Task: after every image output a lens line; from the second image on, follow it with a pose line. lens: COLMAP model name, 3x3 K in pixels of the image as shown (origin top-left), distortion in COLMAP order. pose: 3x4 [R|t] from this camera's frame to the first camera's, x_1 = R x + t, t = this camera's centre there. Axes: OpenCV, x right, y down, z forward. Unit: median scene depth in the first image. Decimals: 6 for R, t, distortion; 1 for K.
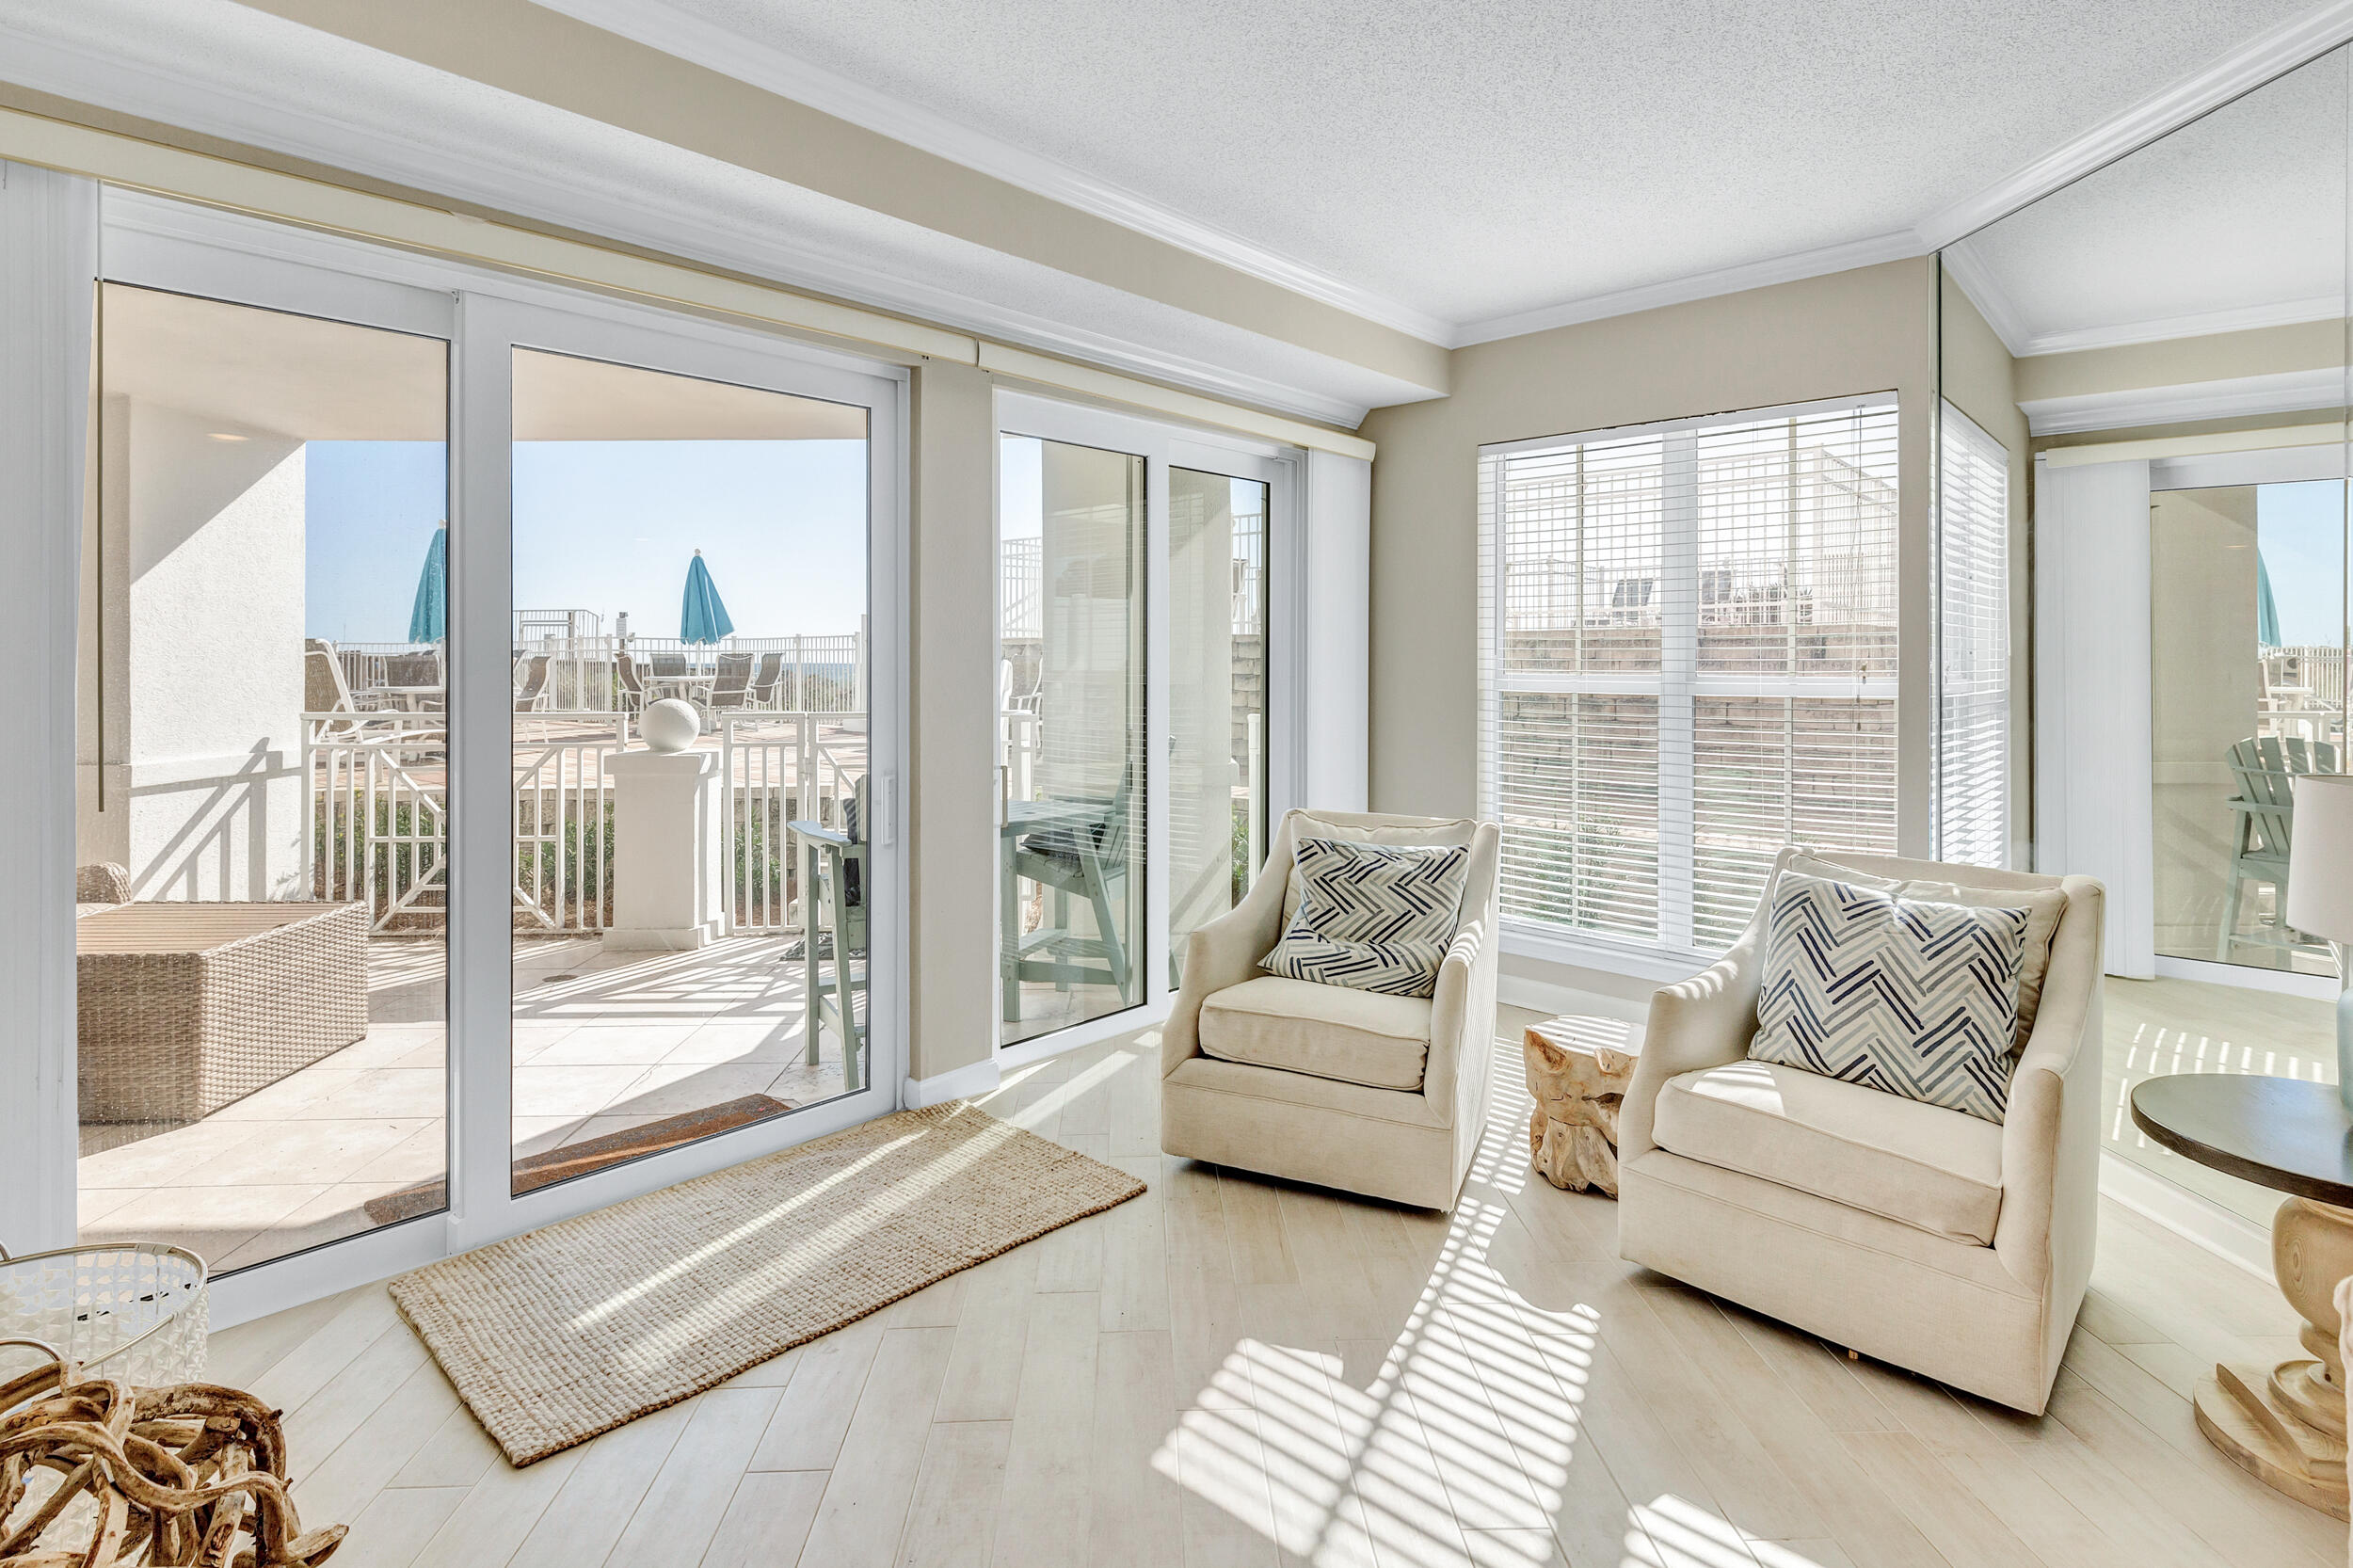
lens RADIAL K [[1214.4, 0, 1194.1], [0, 1214.4, 667.9], [0, 0, 1]] dist [-0.001332, 0.002699]
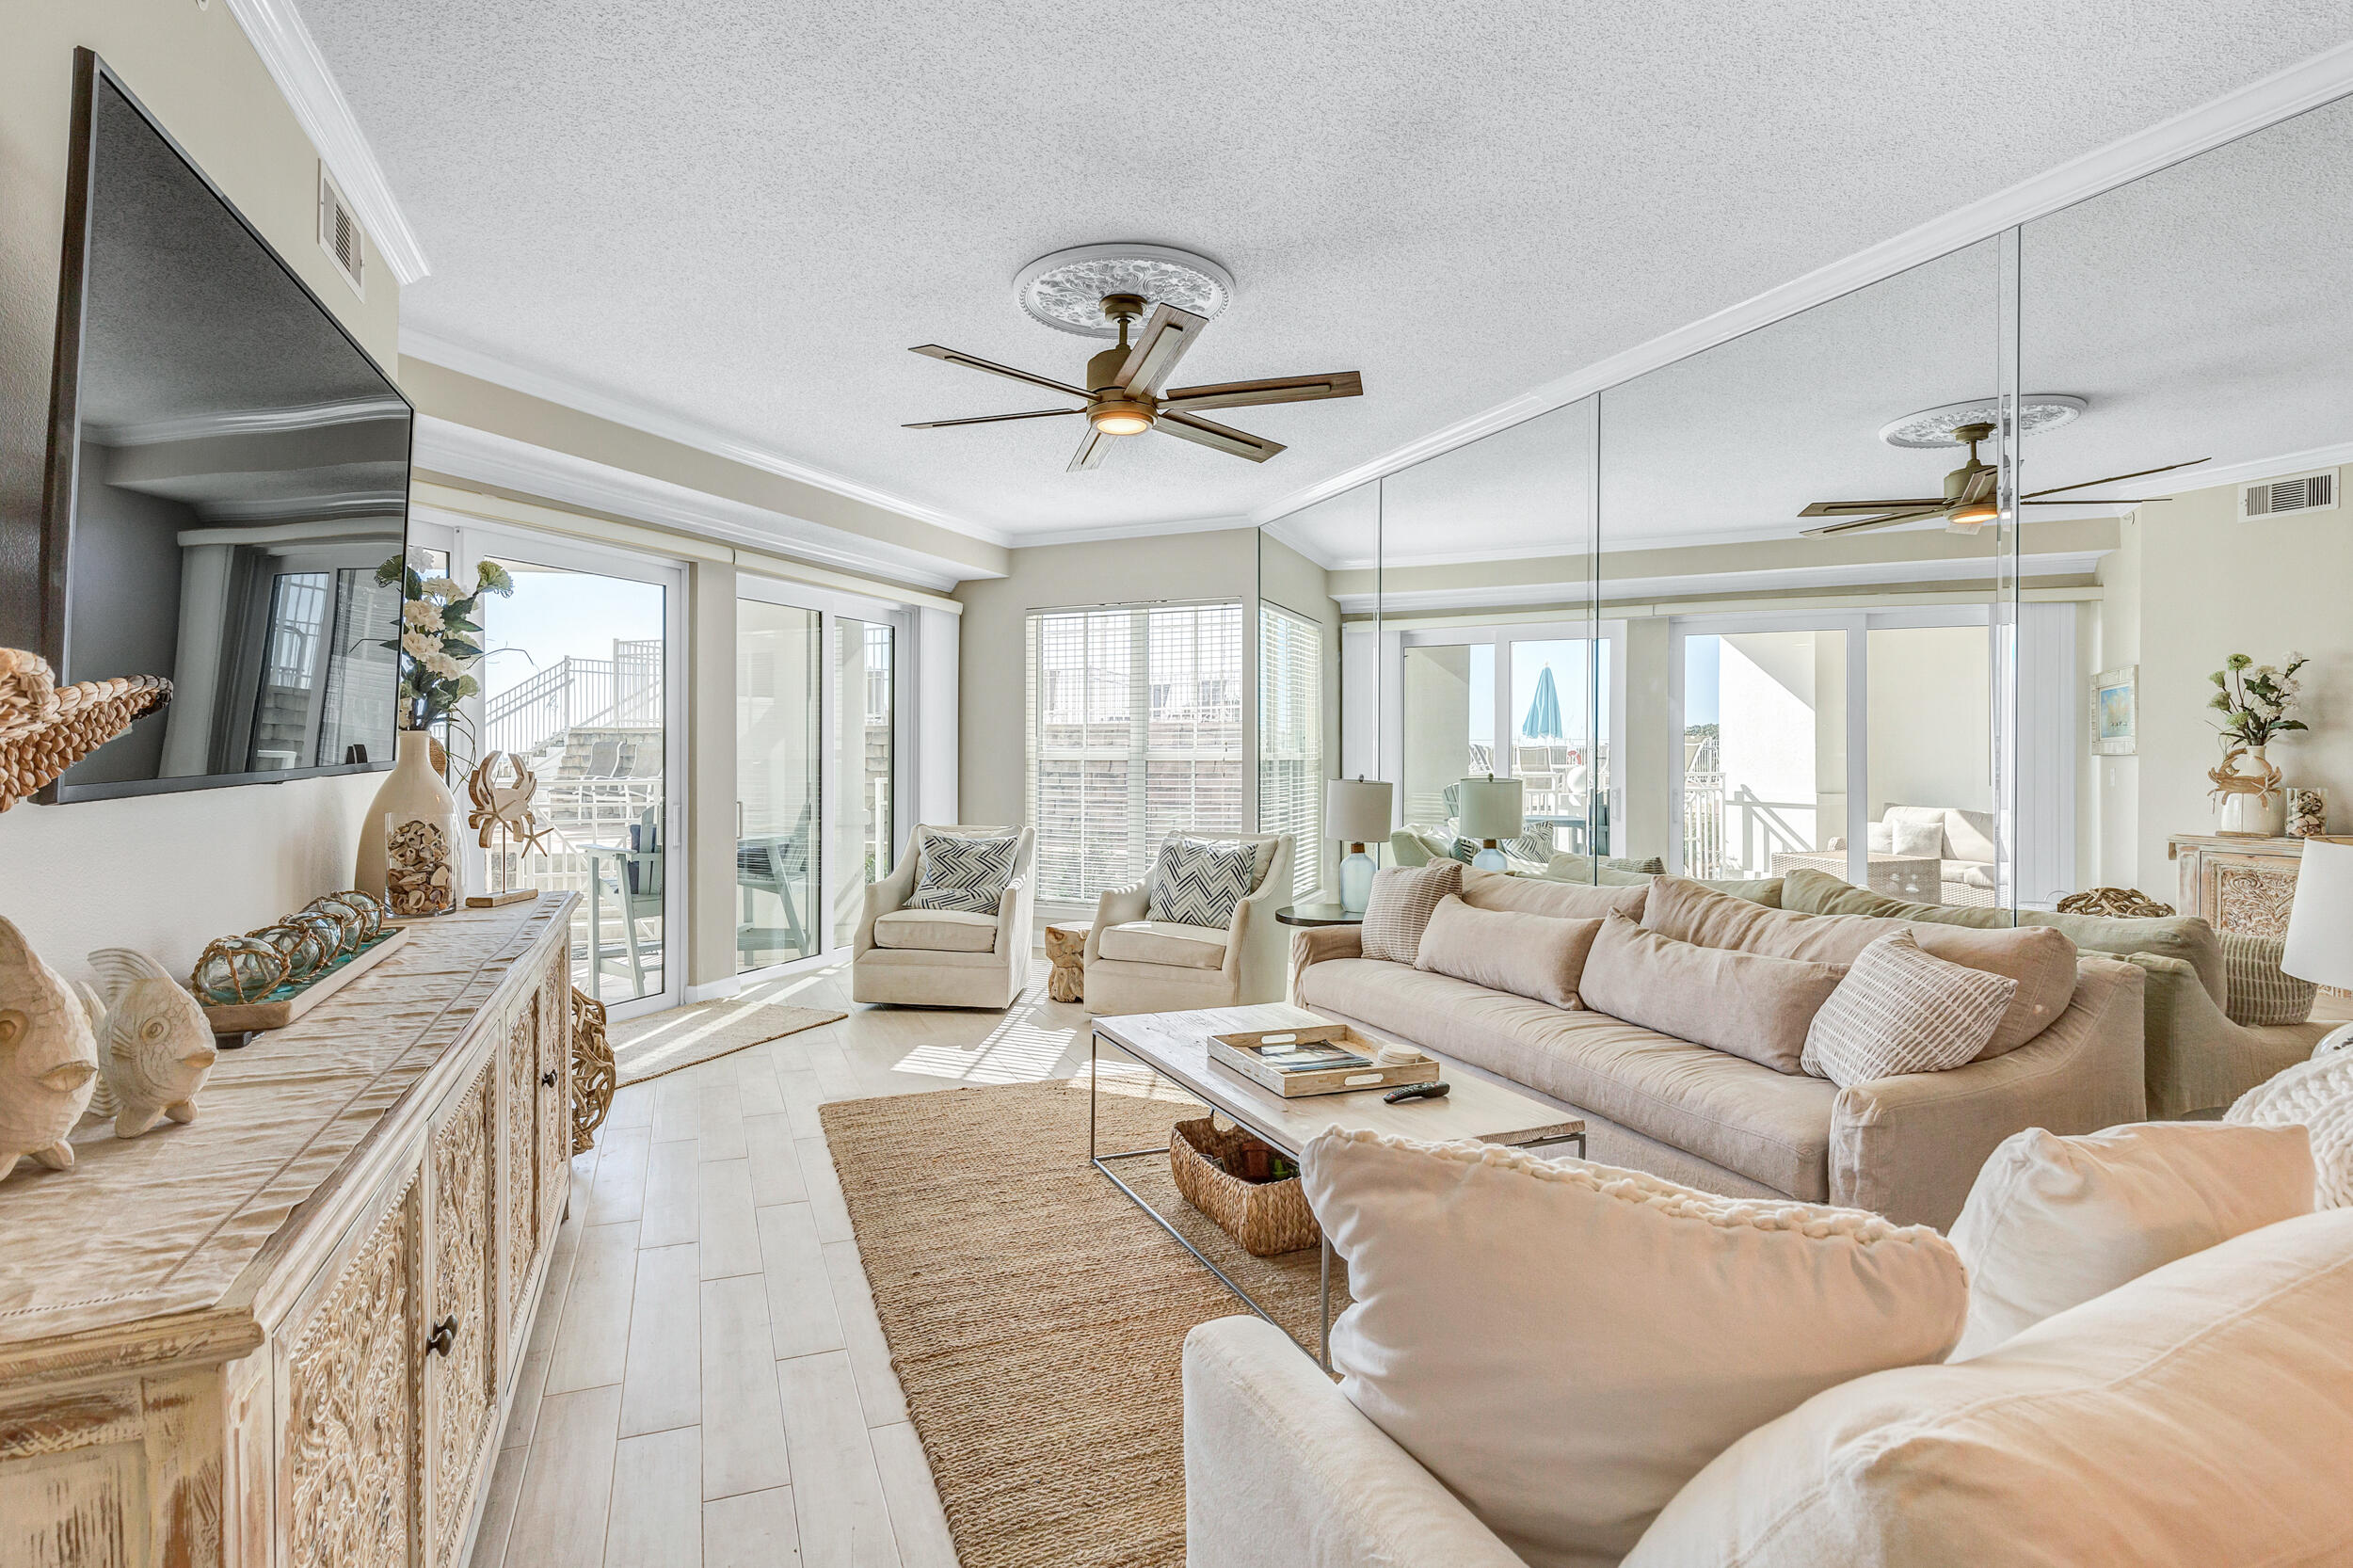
lens RADIAL K [[1214.4, 0, 1185.4], [0, 1214.4, 772.1], [0, 0, 1]] dist [-0.001332, 0.002699]
pose [[0.940634, -0.004246, 0.339396, -0.129619], [0.001658, 0.999967, 0.007913, 0.025690], [-0.339419, -0.006880, 0.940610, -0.663713]]
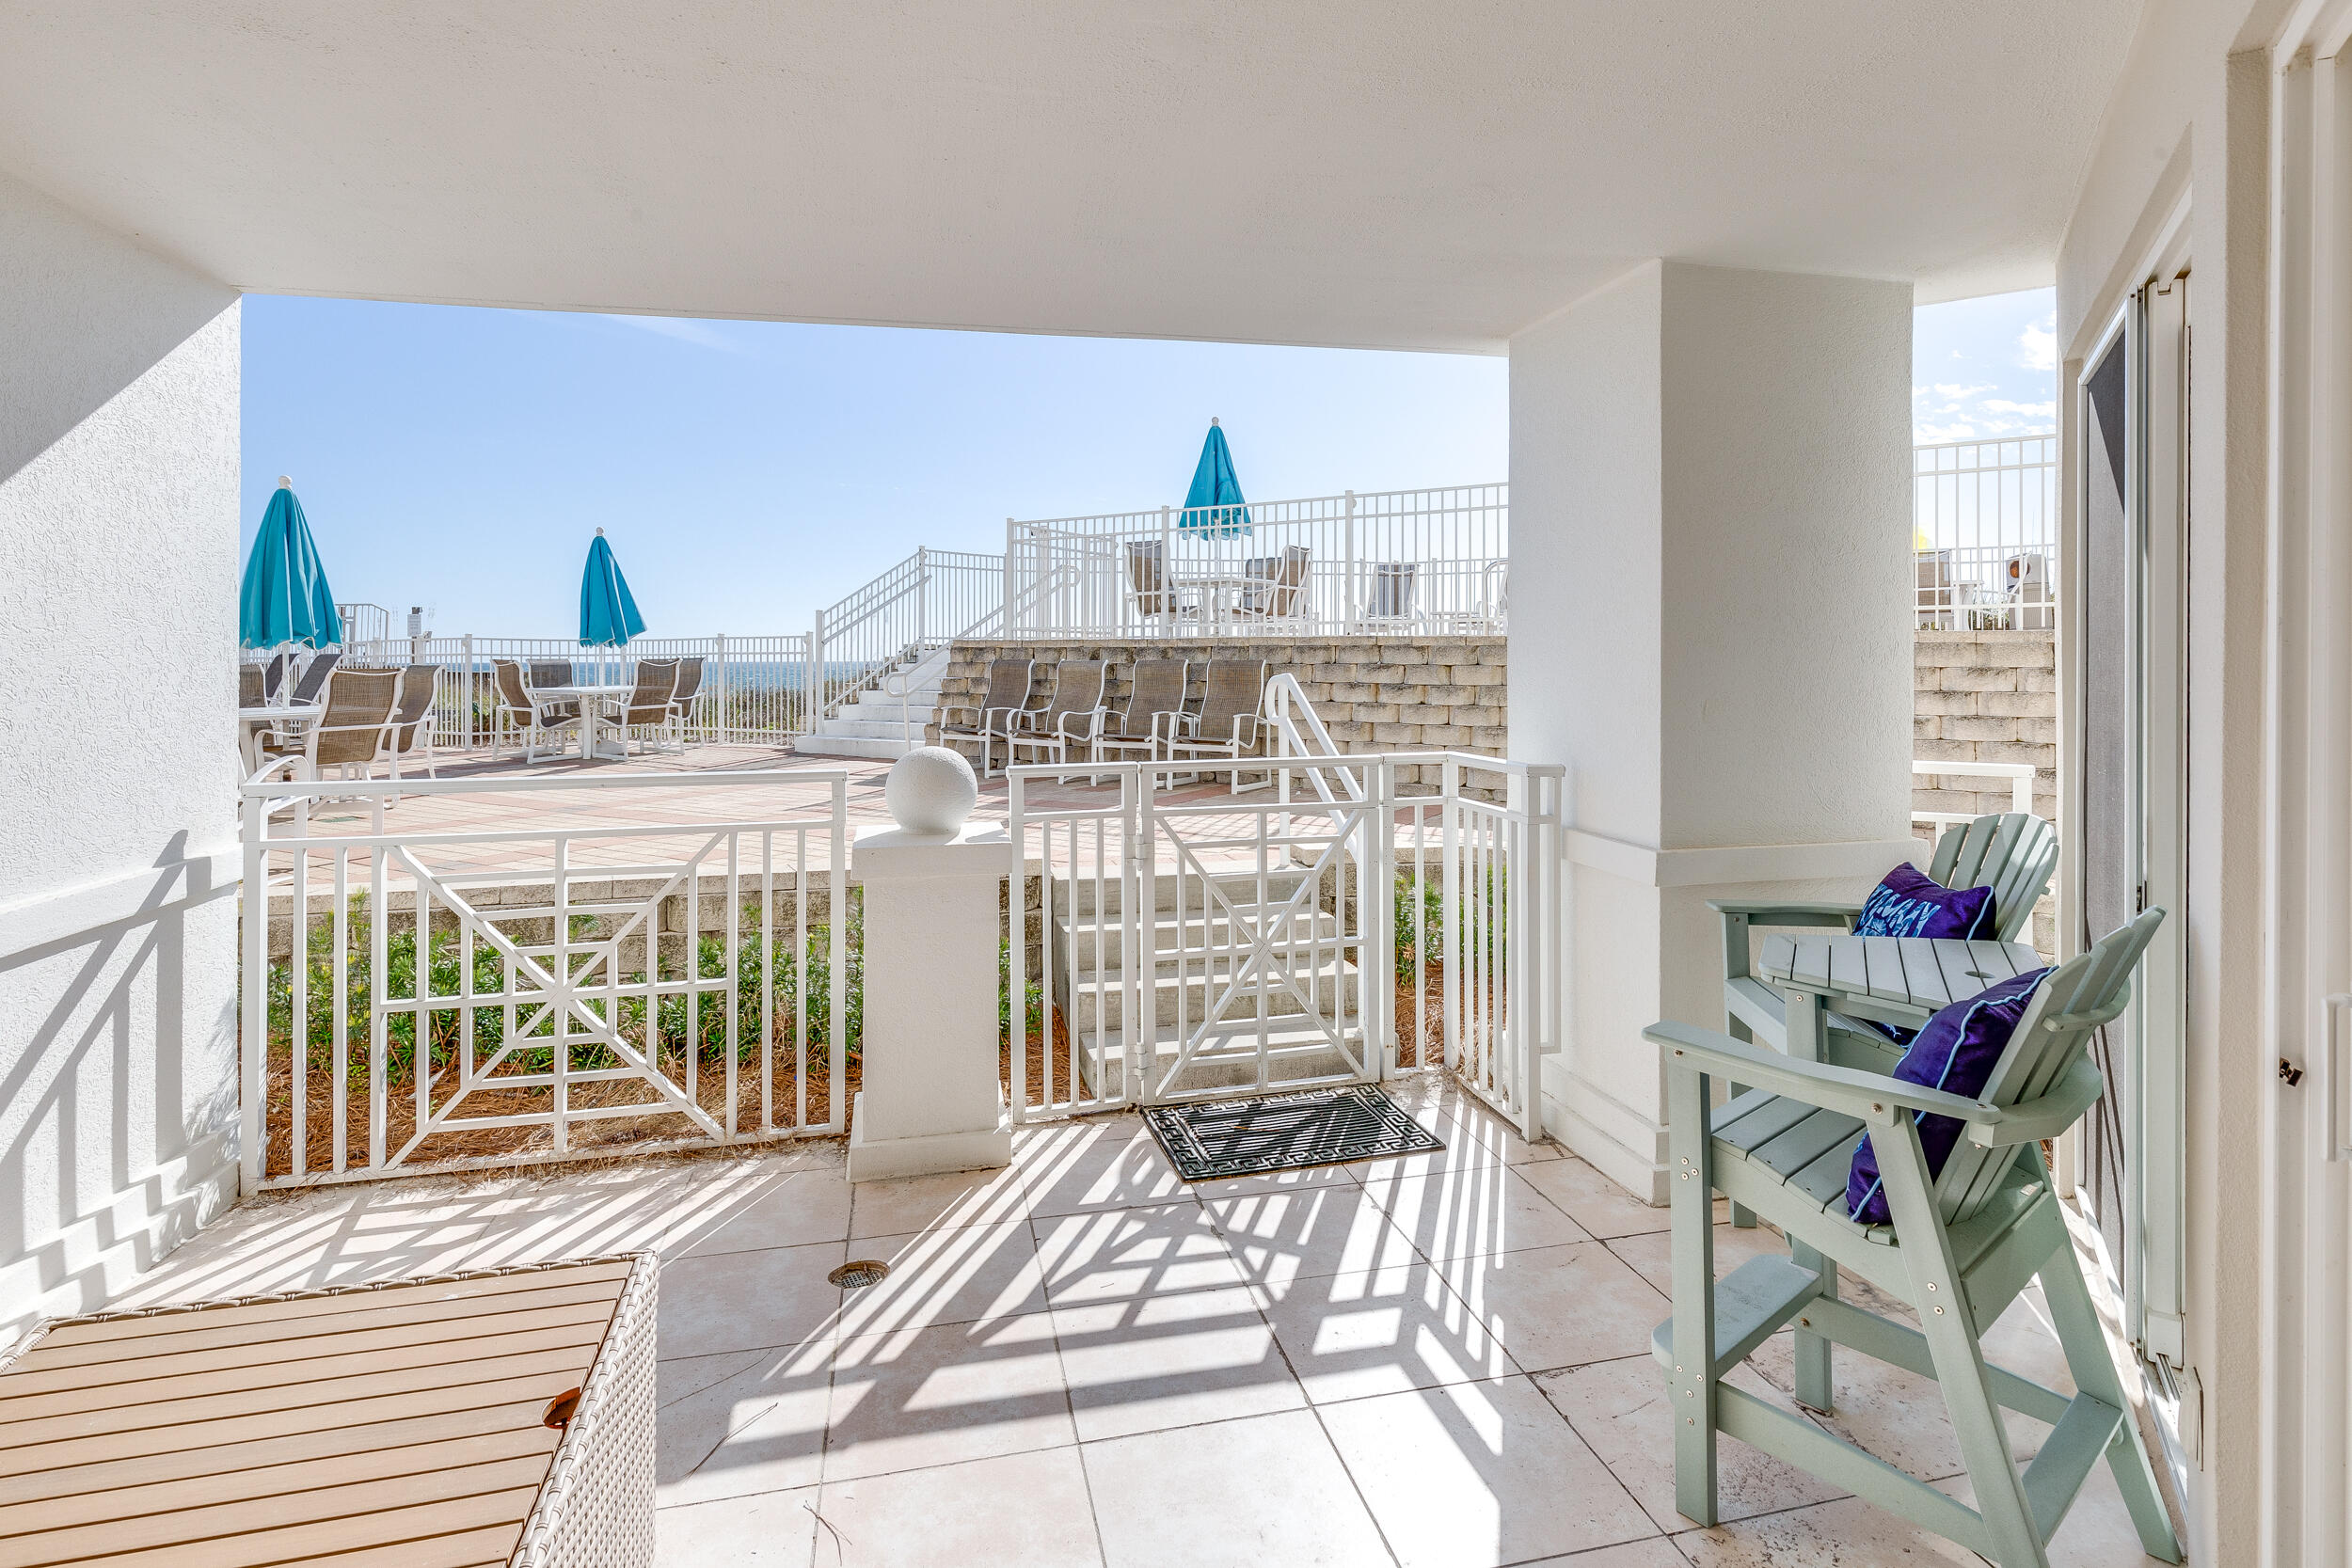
lens RADIAL K [[1157.4, 0, 1143.4], [0, 1157.4, 653.5], [0, 0, 1]] dist [-0.004079, -0.000997]
pose [[0.982825, -0.005704, 0.184451, -0.603564], [0.007233, 0.999945, -0.007622, -0.020707], [-0.184397, 0.008825, 0.982812, 0.576553]]
